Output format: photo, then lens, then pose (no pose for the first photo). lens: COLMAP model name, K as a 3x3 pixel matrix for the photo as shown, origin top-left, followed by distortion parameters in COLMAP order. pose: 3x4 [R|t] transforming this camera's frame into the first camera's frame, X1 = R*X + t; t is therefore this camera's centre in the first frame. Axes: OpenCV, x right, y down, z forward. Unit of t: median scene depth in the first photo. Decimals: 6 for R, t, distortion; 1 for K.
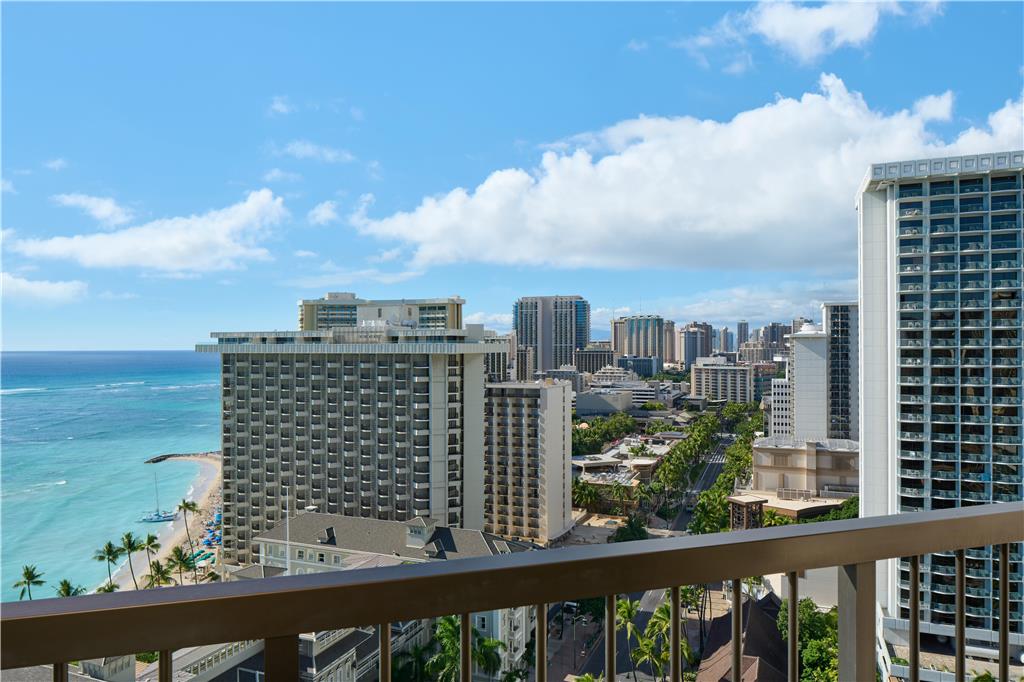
lens RADIAL K [[571.7, 0, 512.0], [0, 571.7, 341.0], [0, 0, 1]] dist [-0.037722, -0.000135]
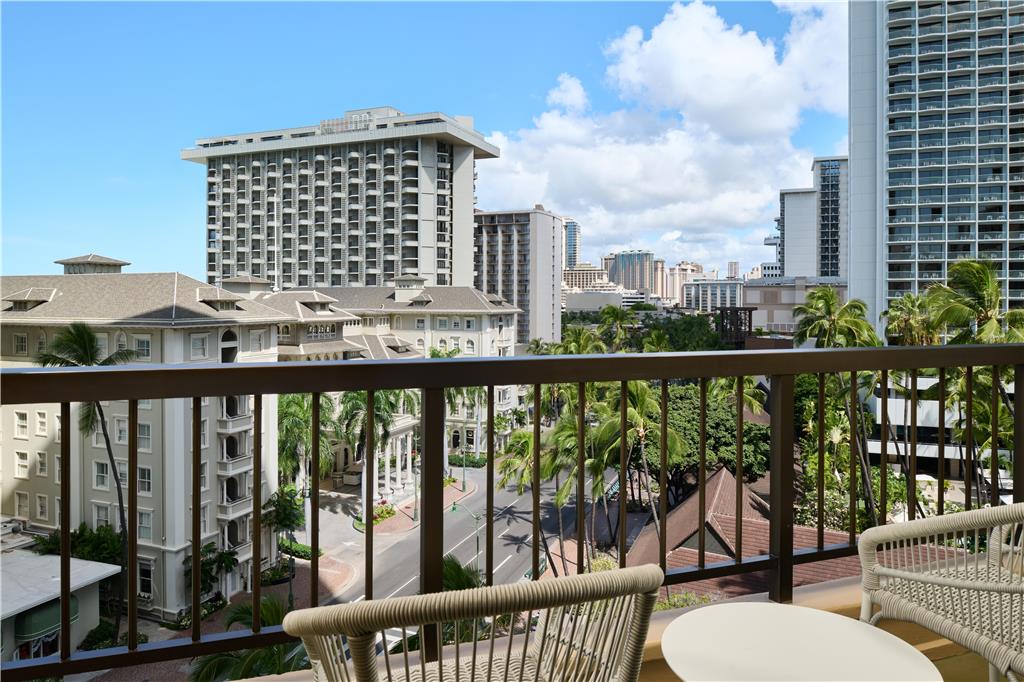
lens RADIAL K [[571.7, 0, 512.0], [0, 571.7, 341.0], [0, 0, 1]] dist [-0.037722, -0.000135]
pose [[0.999839, 0.003345, 0.017614, 0.001052], [-0.003654, 0.999840, 0.017493, 0.306816], [-0.017553, -0.017555, 0.999692, 0.006069]]
